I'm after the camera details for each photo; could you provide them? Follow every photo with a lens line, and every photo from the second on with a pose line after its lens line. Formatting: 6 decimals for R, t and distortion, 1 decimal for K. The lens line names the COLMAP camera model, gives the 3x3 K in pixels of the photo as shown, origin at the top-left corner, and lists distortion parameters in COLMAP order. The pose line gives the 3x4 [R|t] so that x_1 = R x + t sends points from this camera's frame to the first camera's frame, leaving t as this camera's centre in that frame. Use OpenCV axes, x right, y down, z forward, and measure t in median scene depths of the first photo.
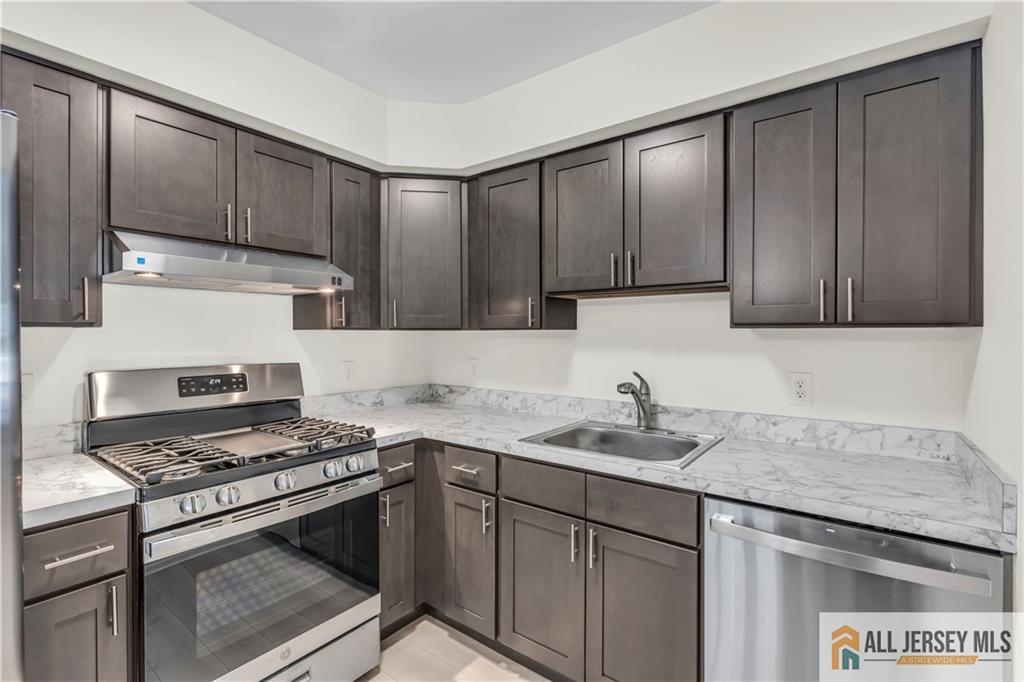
lens RADIAL K [[455.8, 0, 513.7], [0, 455.8, 335.5], [0, 0, 1]] dist [-0.015811, 0.006500]
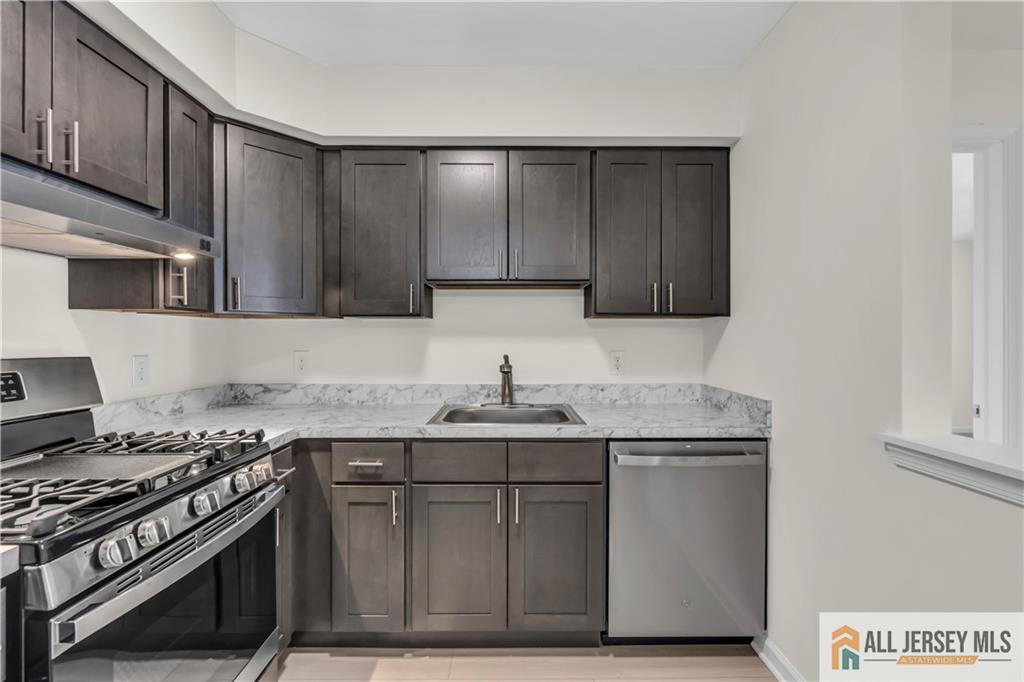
lens RADIAL K [[455.8, 0, 513.7], [0, 455.8, 335.5], [0, 0, 1]] dist [-0.015811, 0.006500]
pose [[0.801484, 0.000741, 0.598015, -0.409703], [0.000780, 0.999997, -0.002284, 0.033616], [-0.598015, 0.002297, 0.801481, 0.069120]]
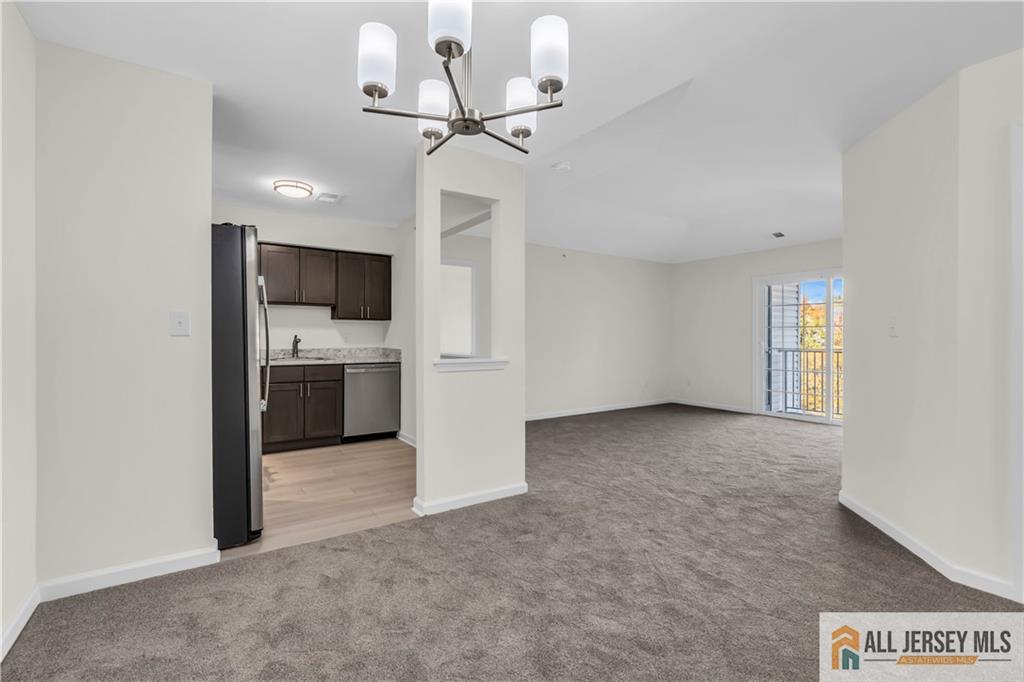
lens RADIAL K [[455.8, 0, 513.7], [0, 455.8, 335.5], [0, 0, 1]] dist [-0.015811, 0.006500]
pose [[0.332835, -0.001588, 0.942984, -1.781537], [-0.002019, 0.999995, 0.002397, 0.073497], [-0.942983, -0.002701, 0.332830, -1.044131]]
